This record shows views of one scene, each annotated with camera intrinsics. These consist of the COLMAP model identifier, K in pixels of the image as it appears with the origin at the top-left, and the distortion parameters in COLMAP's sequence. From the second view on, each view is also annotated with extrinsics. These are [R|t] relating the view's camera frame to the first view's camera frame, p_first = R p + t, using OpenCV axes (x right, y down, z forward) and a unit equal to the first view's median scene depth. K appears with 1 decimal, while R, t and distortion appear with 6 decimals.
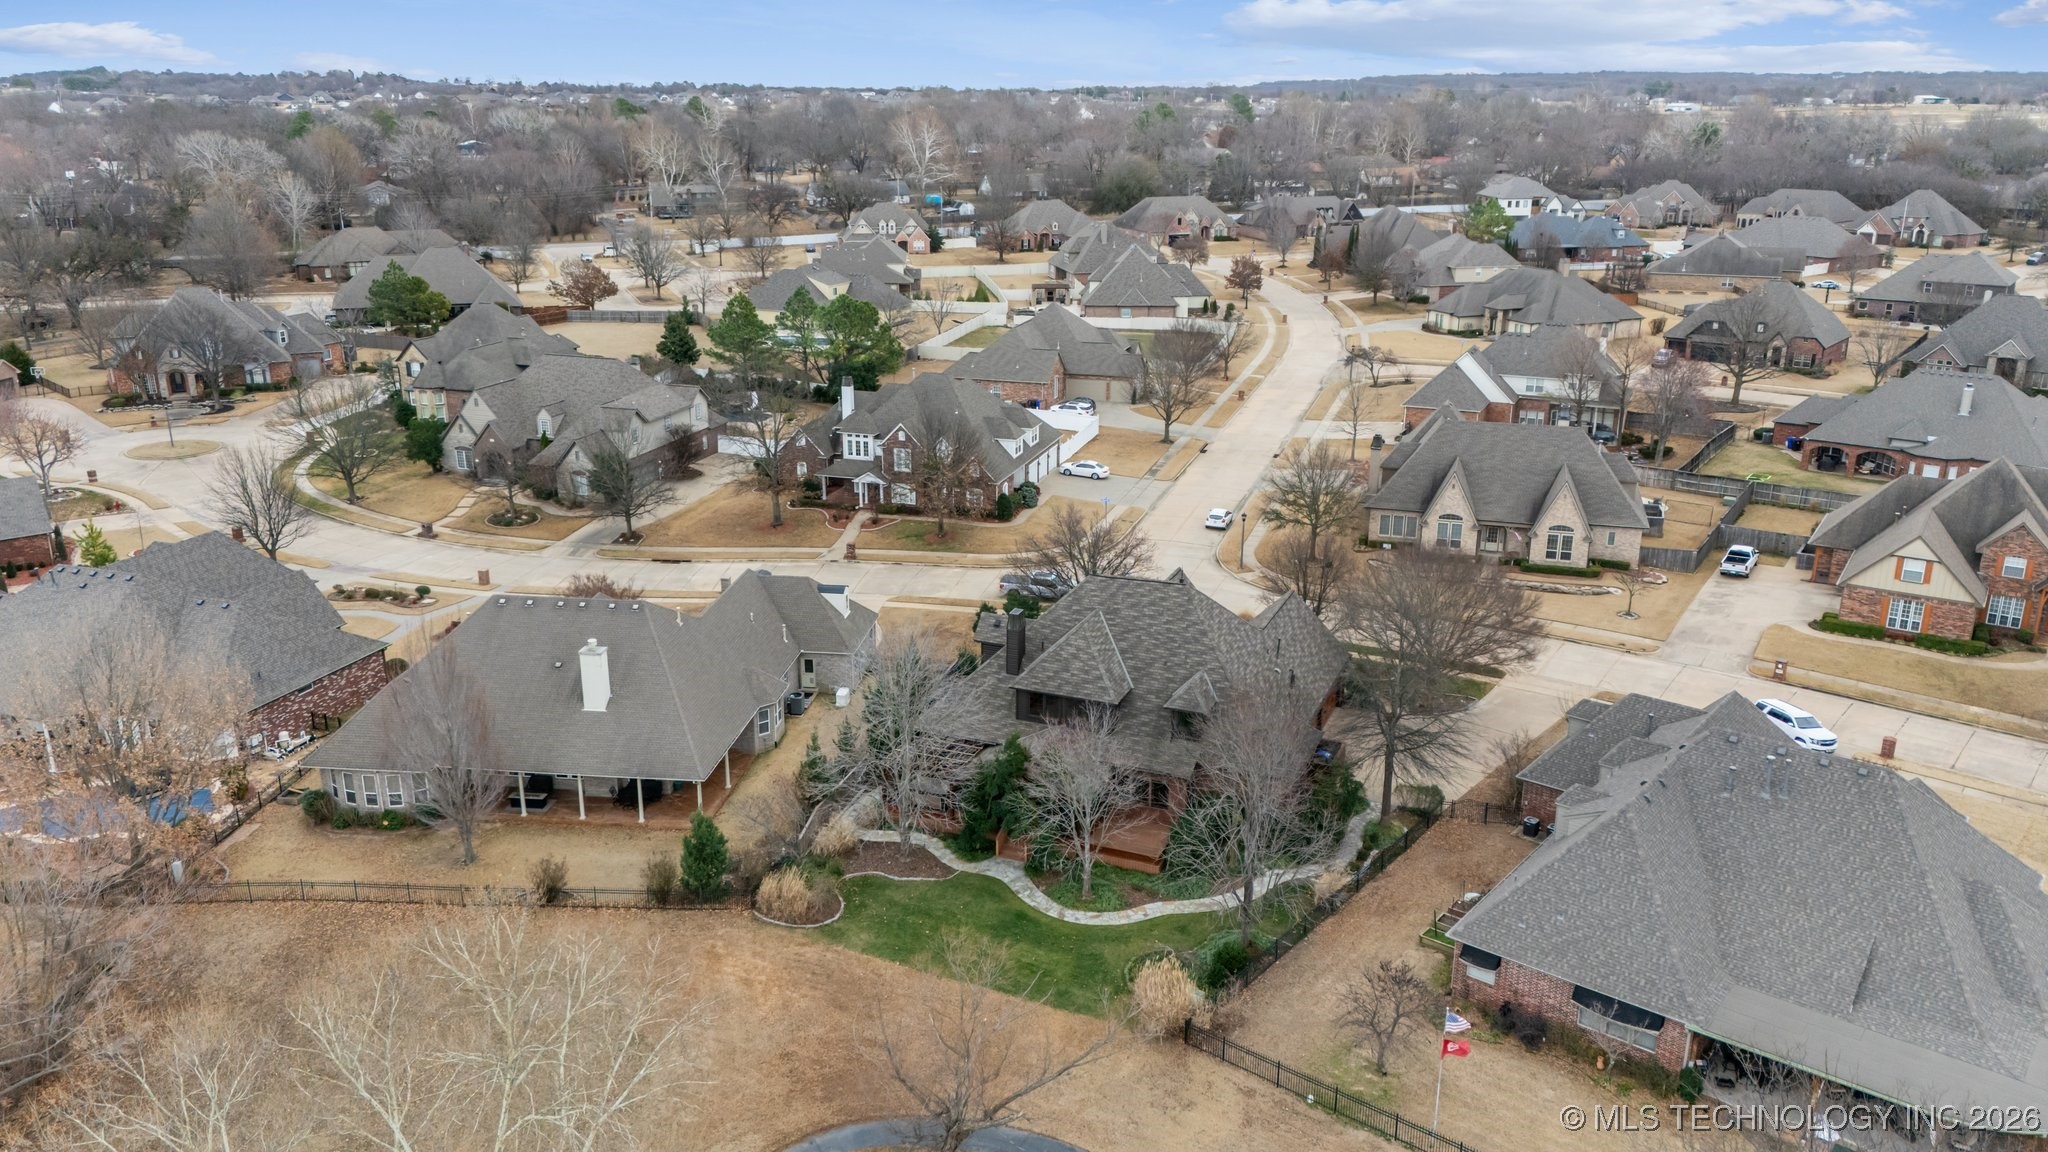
lens RADIAL K [[1469.0, 0, 1024.0], [0, 1469.0, 576.0], [0, 0, 1]] dist [0.062978, -0.138807]
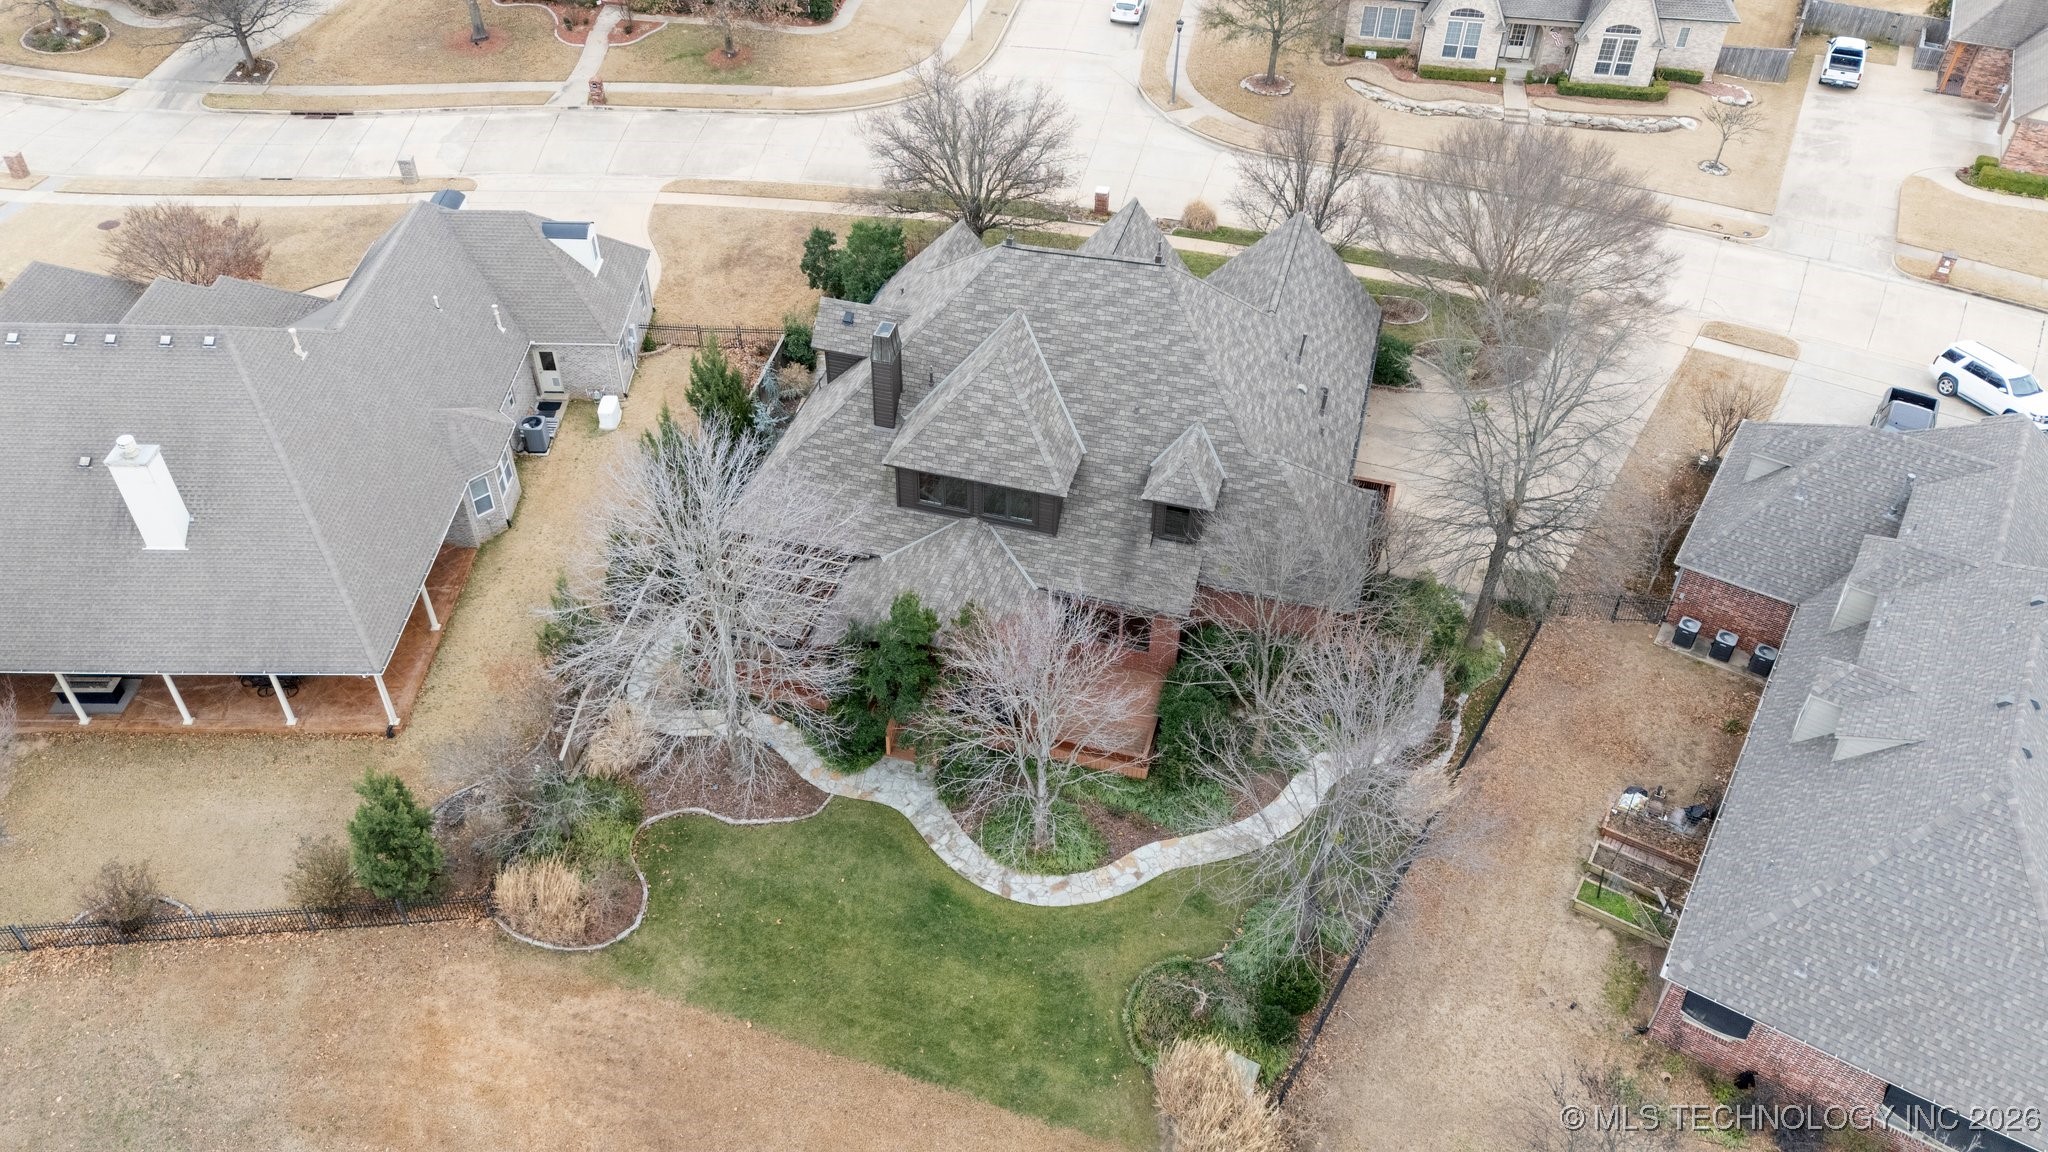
lens RADIAL K [[1493.0, 0, 1020.0], [0, 1493.0, 586.3], [0, 0, 1]] dist [0.067673, -0.070119]
pose [[0.992041, -0.072567, 0.102903, -0.021026], [0.026210, 0.918337, 0.394931, -0.118270], [-0.123159, -0.389091, 0.912930, 0.403820]]
